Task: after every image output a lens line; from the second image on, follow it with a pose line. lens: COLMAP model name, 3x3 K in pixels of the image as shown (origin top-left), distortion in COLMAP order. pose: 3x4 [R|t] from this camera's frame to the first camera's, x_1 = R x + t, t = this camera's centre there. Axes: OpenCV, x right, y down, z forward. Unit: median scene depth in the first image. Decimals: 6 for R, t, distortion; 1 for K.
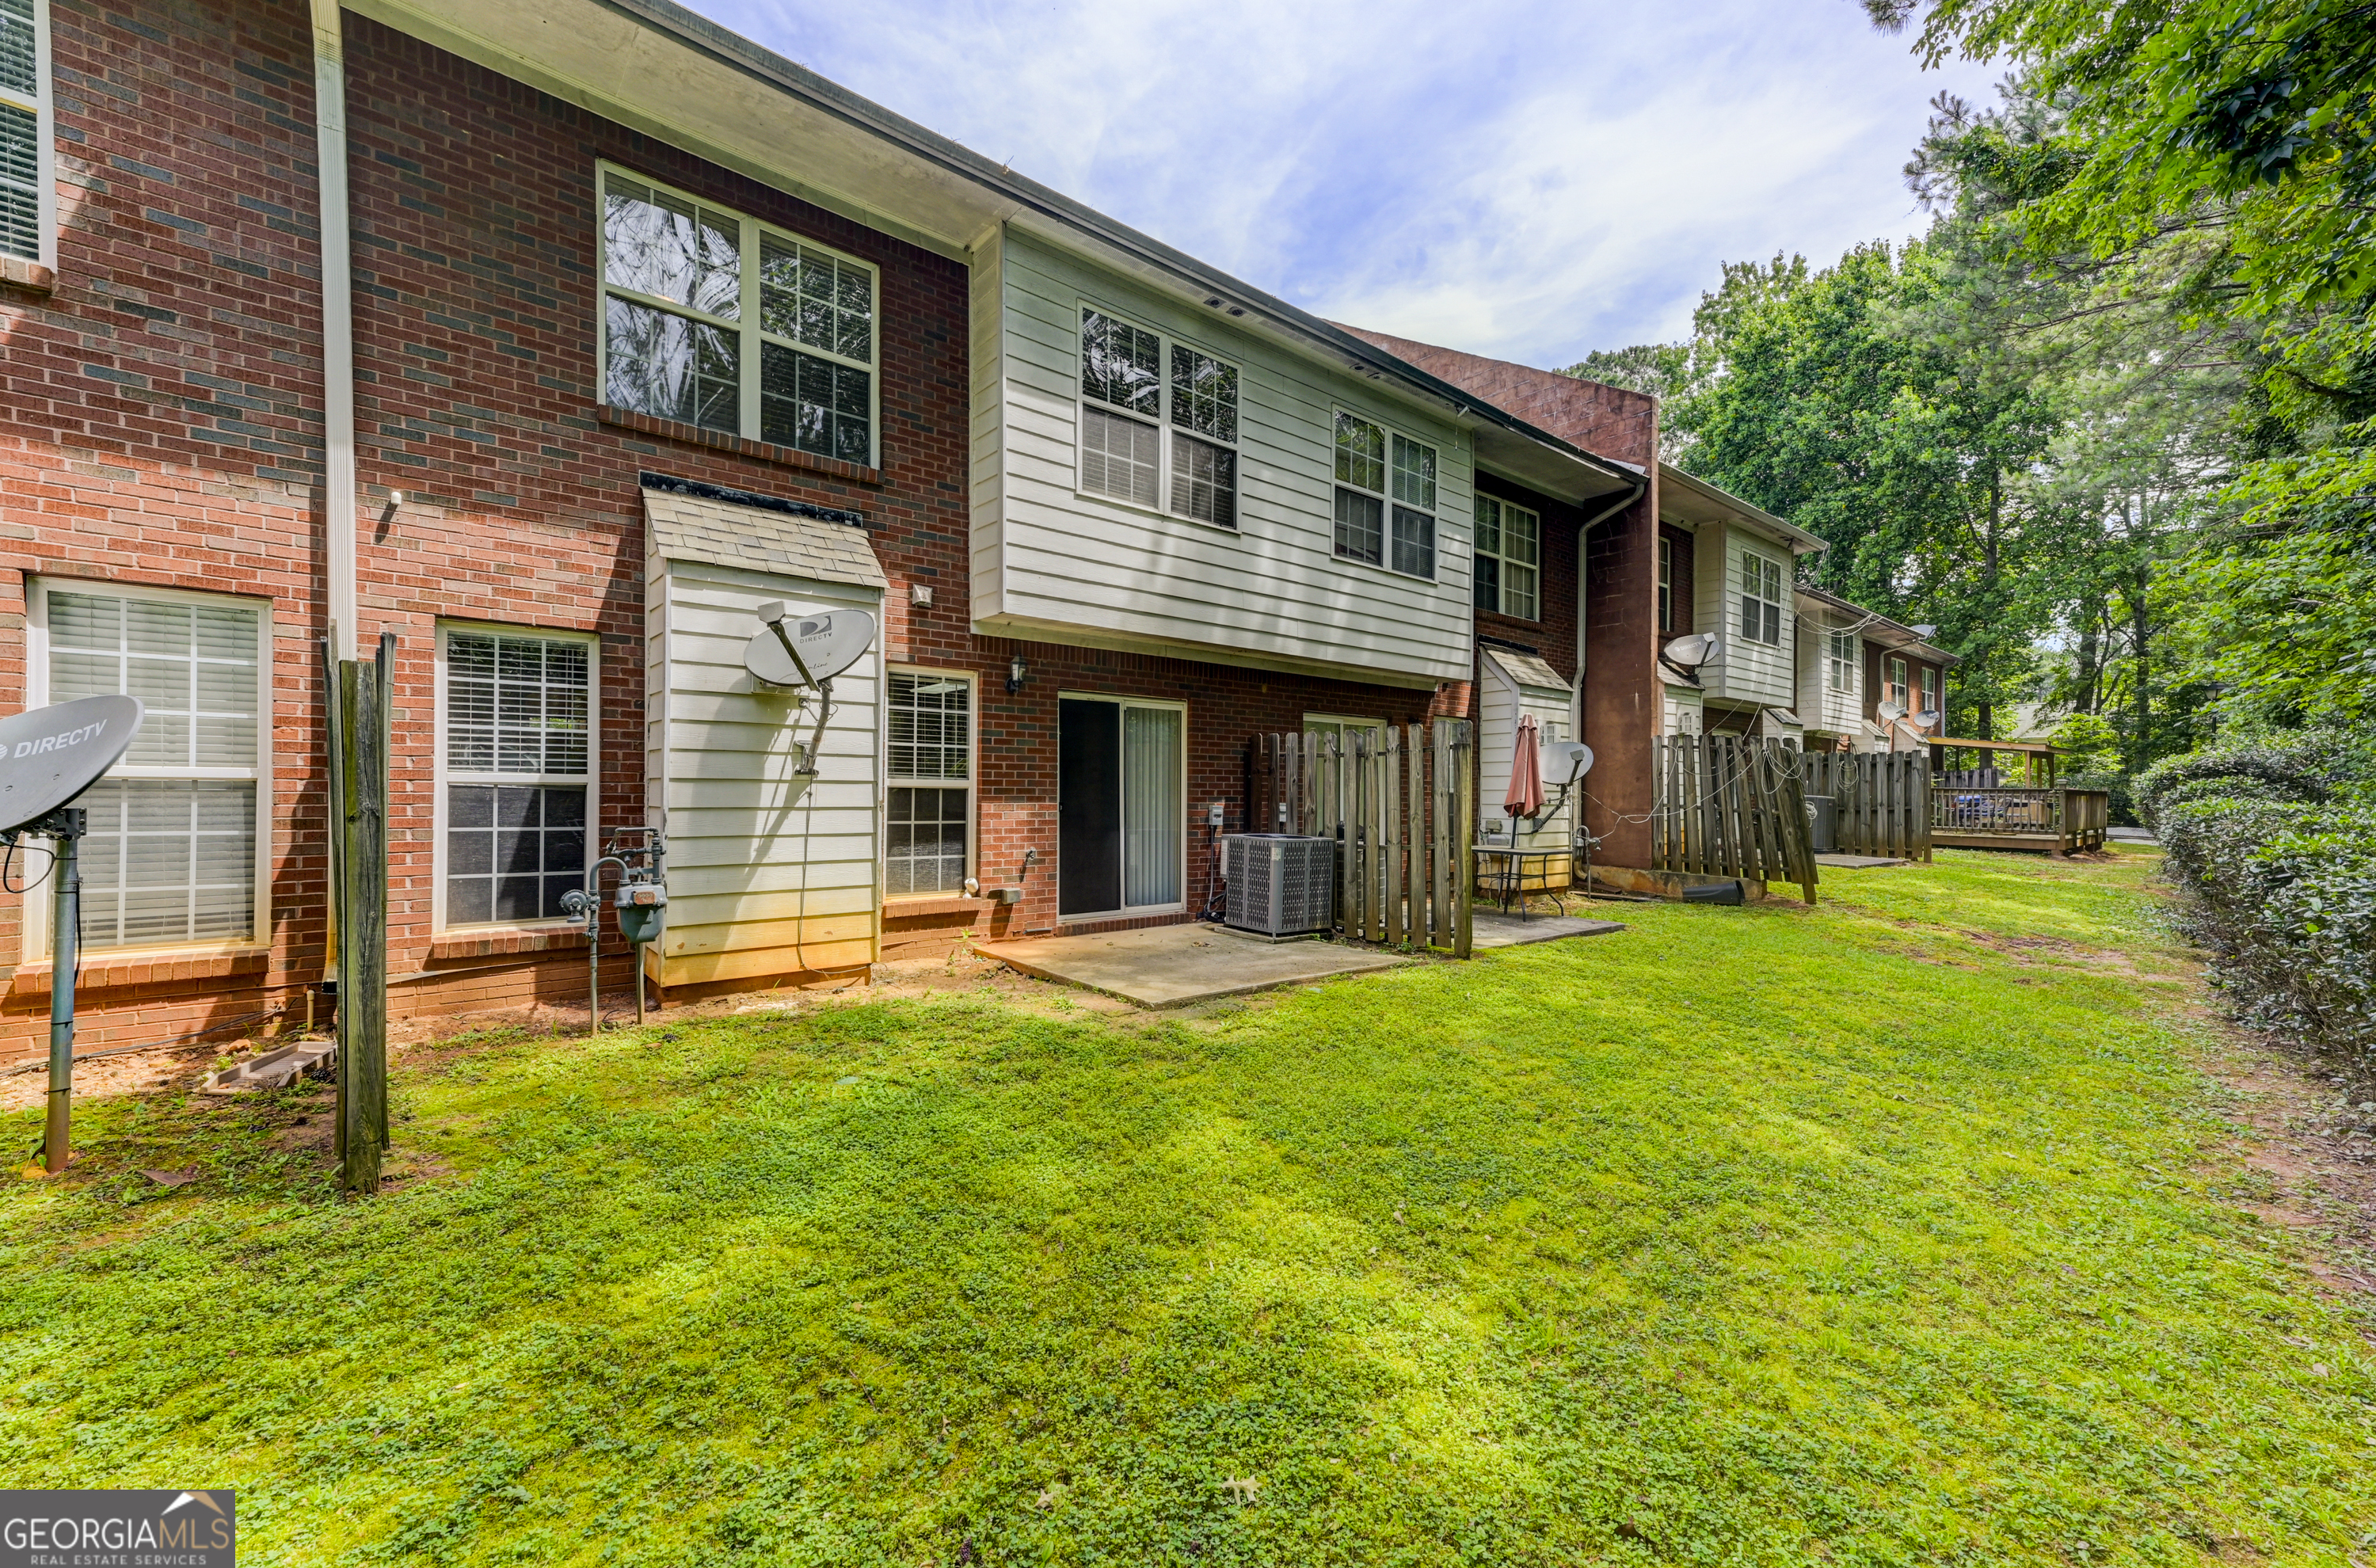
lens RADIAL K [[996.4, 0, 1188.0], [0, 996.4, 784.0], [0, 0, 1]] dist [0.022379, 0.000124]
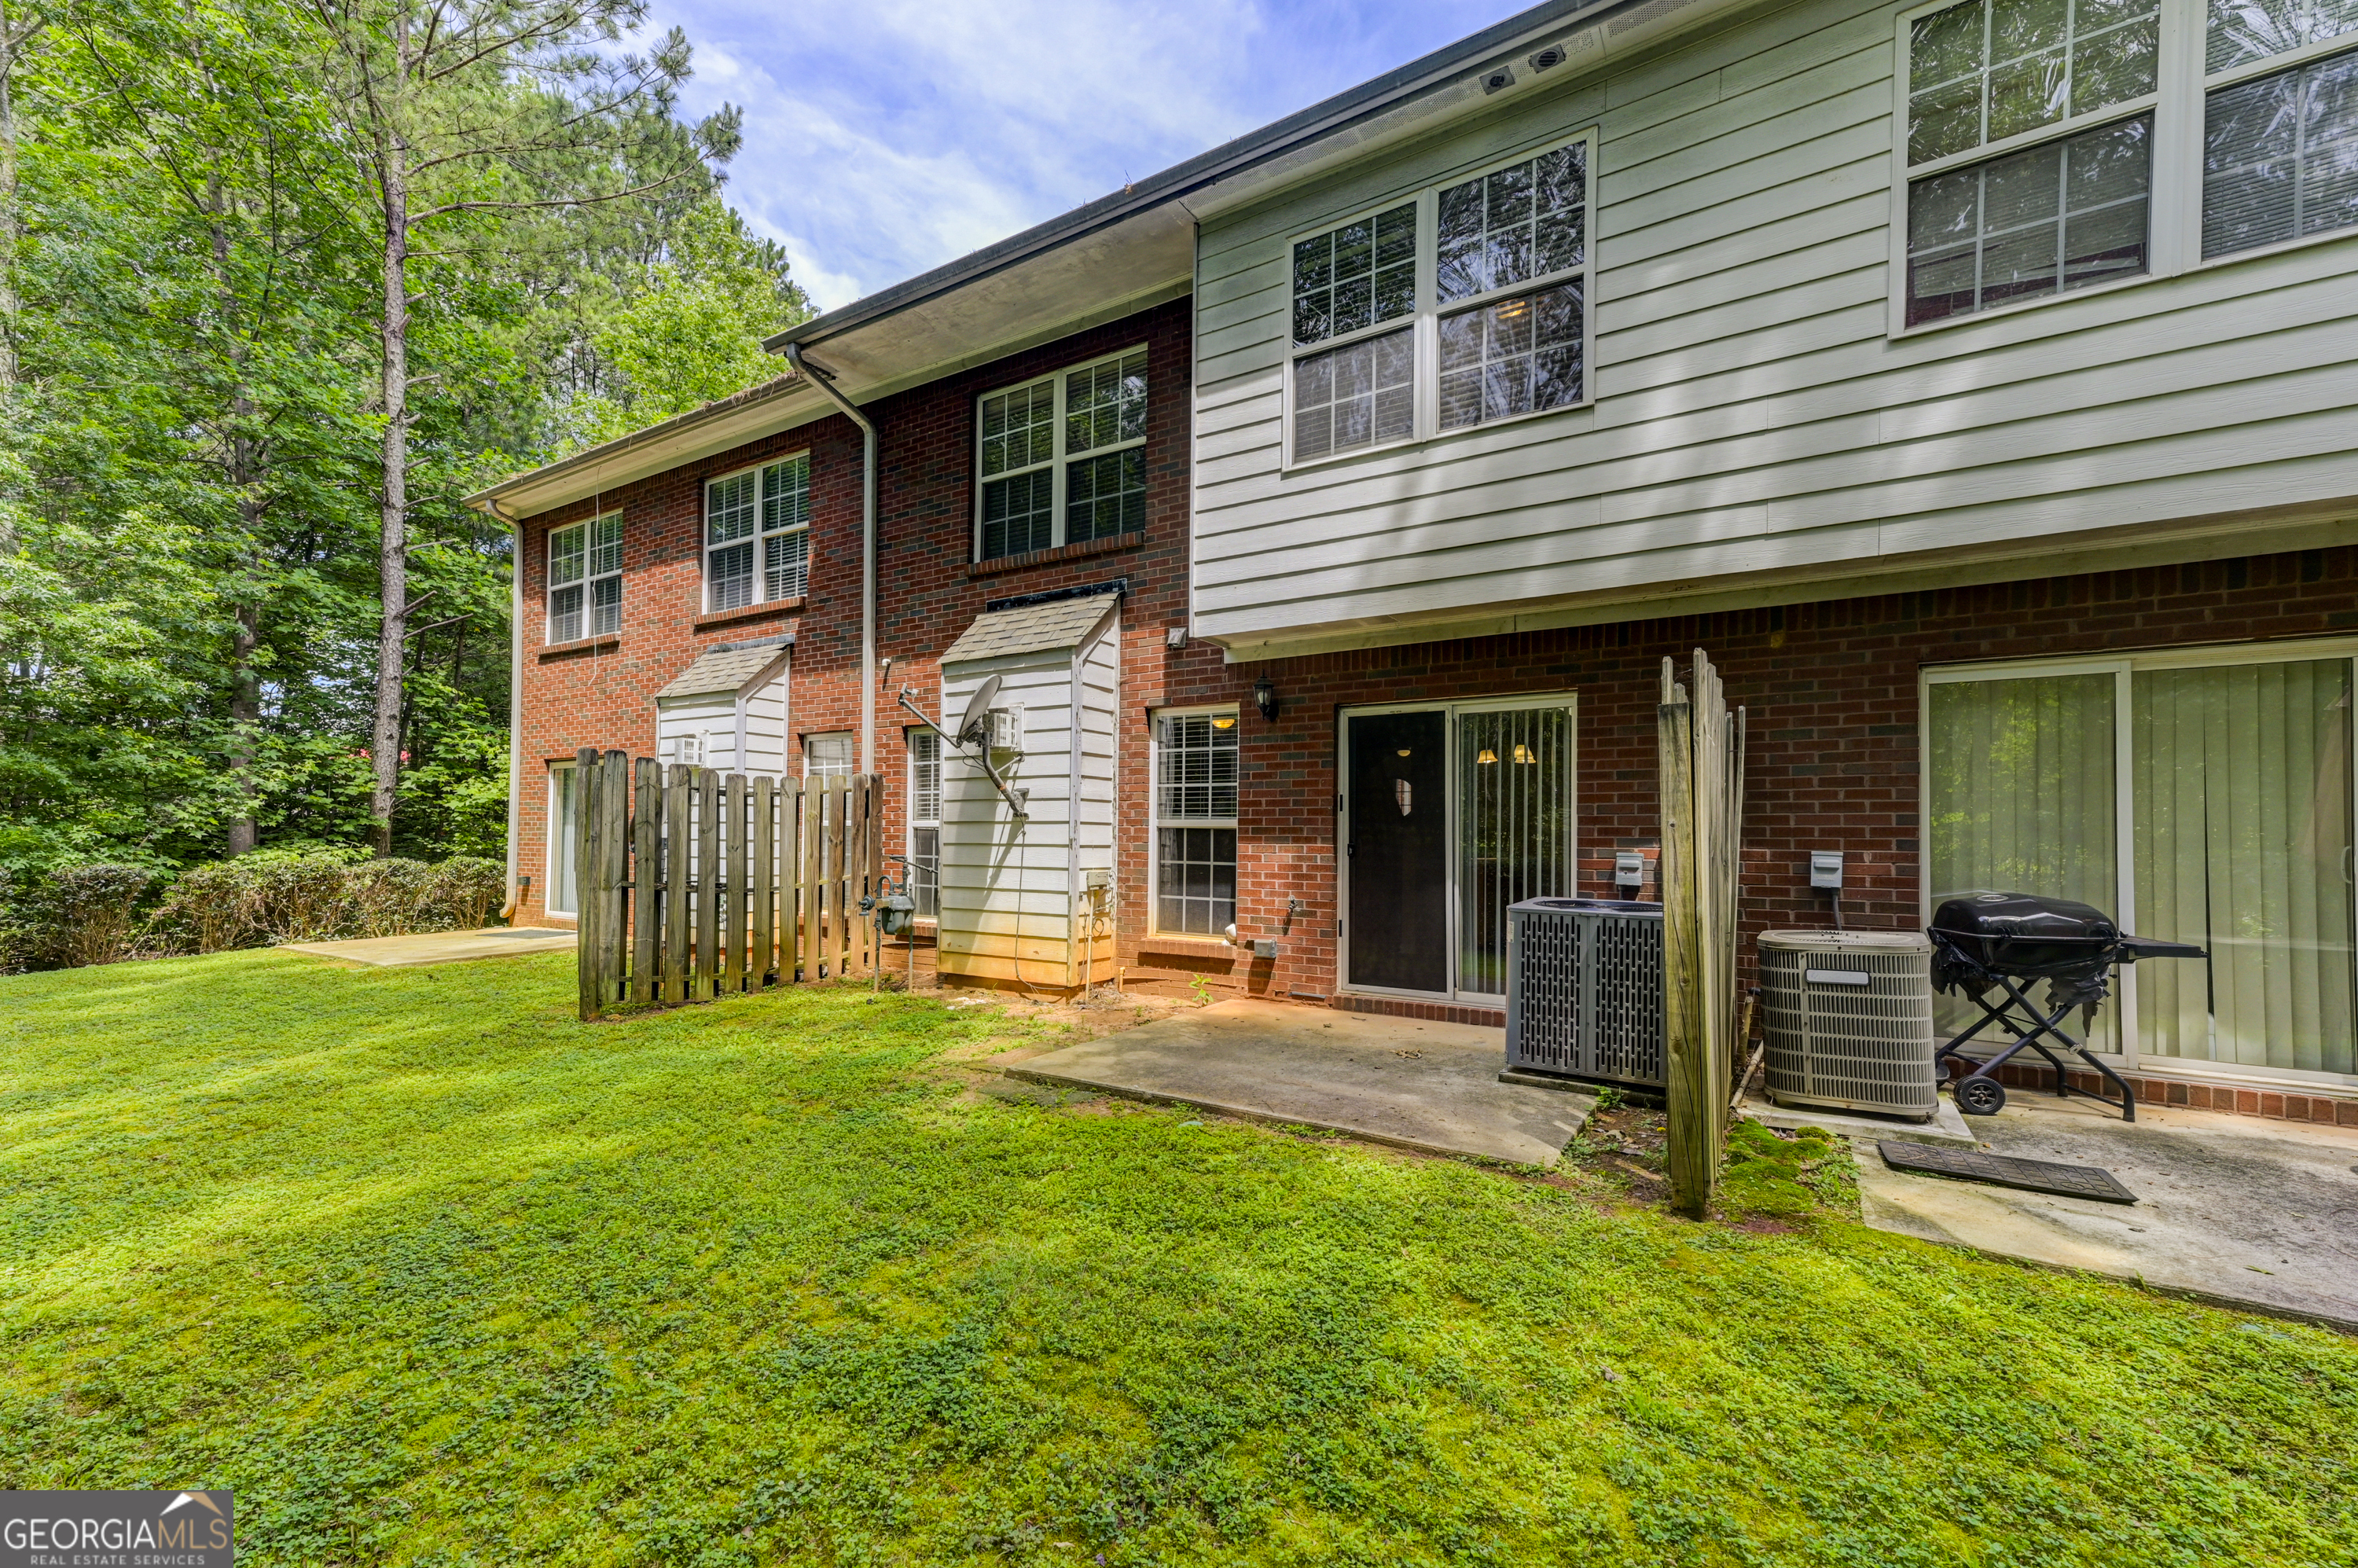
lens RADIAL K [[943.5, 0, 1170.8], [0, 943.5, 811.3], [0, 0, 1]] dist [0.021418, 0.000807]
pose [[0.287075, -0.030884, -0.957410, 0.612378], [0.003698, 0.999508, -0.031134, 0.016109], [0.957901, 0.005397, 0.287048, 0.688700]]
